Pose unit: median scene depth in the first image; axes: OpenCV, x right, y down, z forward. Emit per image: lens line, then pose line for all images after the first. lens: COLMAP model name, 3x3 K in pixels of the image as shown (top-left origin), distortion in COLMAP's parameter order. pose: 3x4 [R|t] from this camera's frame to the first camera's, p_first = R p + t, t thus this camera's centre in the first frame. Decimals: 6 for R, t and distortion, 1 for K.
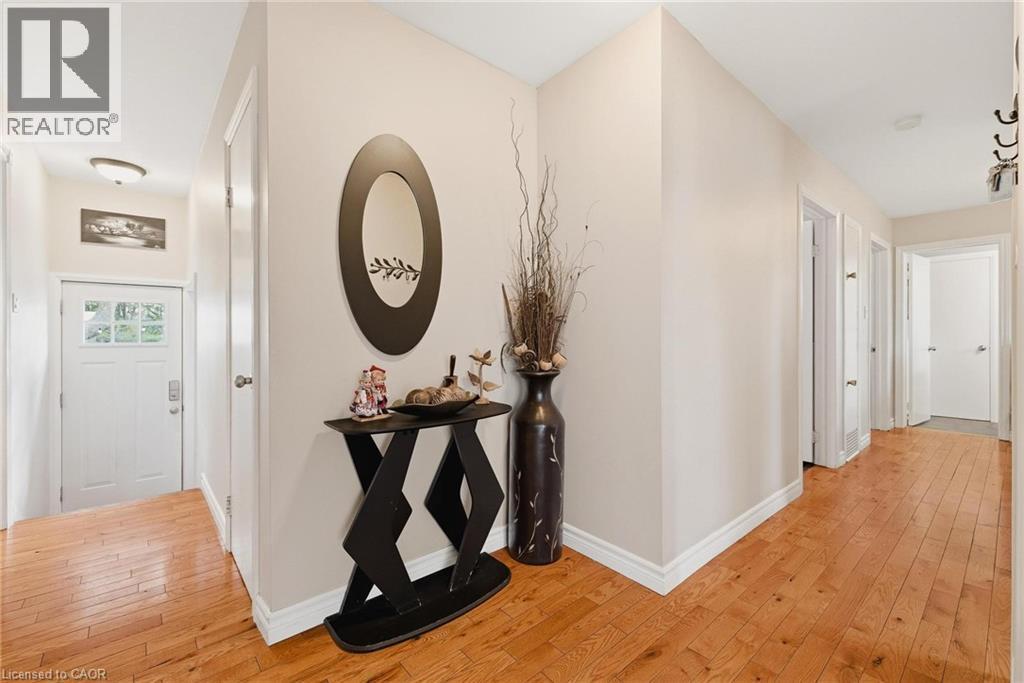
lens RADIAL K [[430.5, 0, 505.4], [0, 430.5, 338.1], [0, 0, 1]] dist [0.006815, 0.000113]
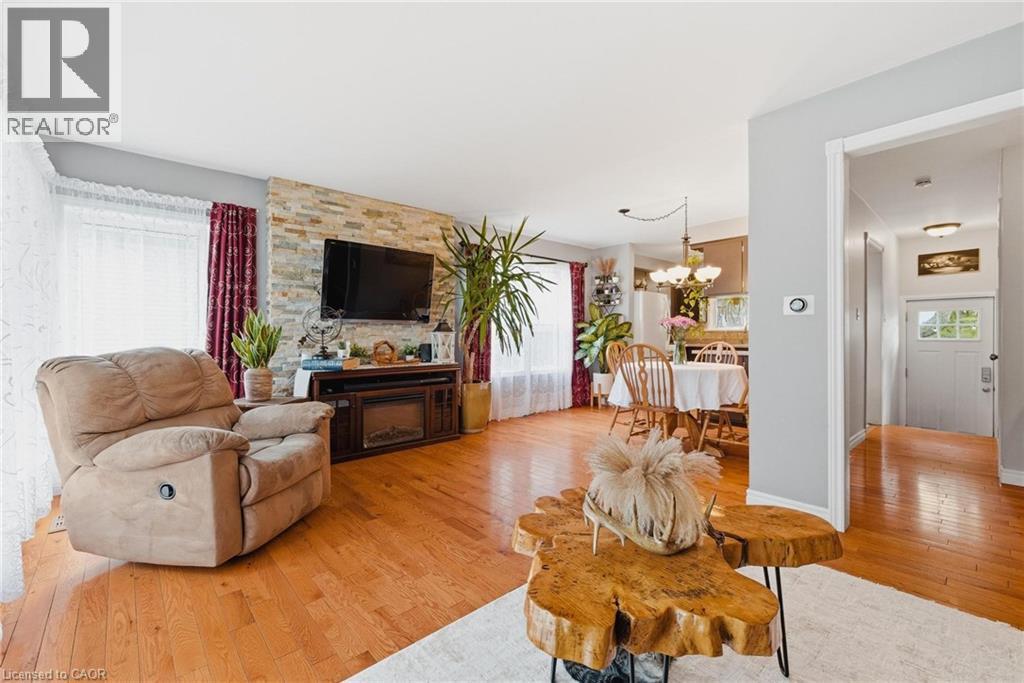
lens RADIAL K [[430.5, 0, 510.6], [0, 430.5, 338.4], [0, 0, 1]] dist [0.006815, 0.000113]
pose [[0.030223, 0.002579, -0.999540, 0.564924], [0.001111, 0.999996, 0.002613, 0.004132], [0.999543, -0.001189, 0.030220, -0.543460]]
